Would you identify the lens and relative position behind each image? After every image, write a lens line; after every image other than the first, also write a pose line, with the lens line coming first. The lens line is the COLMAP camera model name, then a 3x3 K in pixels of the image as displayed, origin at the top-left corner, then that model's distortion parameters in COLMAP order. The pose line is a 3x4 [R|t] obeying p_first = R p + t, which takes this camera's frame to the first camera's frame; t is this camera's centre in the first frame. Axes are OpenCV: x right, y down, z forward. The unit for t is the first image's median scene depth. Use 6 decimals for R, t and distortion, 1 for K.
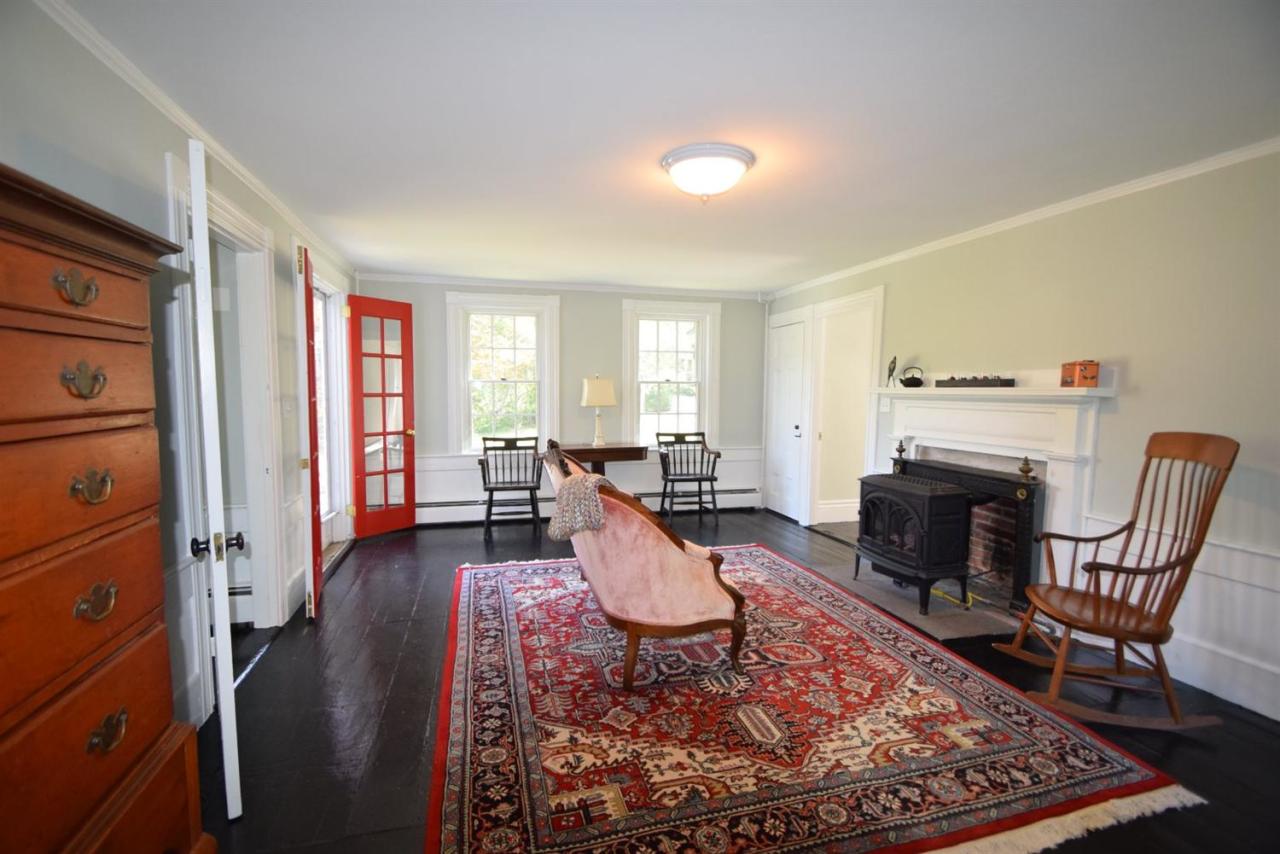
lens RADIAL K [[576.6, 0, 640.1], [0, 576.6, 434.2], [0, 0, 1]] dist [0.004020, -0.000419]
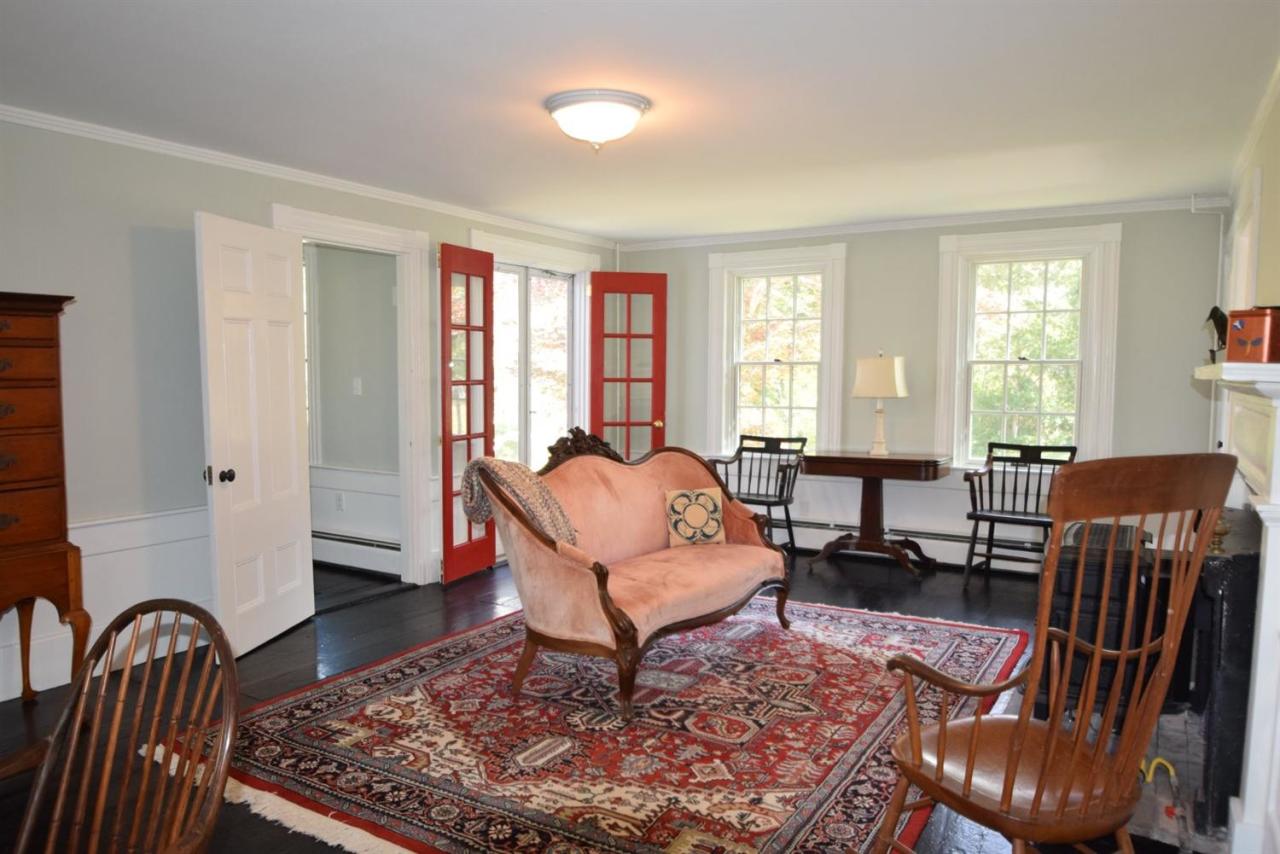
lens RADIAL K [[894.8, 0, 641.0], [0, 894.8, 429.8], [0, 0, 1]] dist [-0.039795, 0.002334]
pose [[0.684892, 0.041879, -0.727440, 1.025801], [-0.056443, 0.998396, 0.004337, 0.002184], [0.726455, 0.038089, 0.686157, 0.134756]]
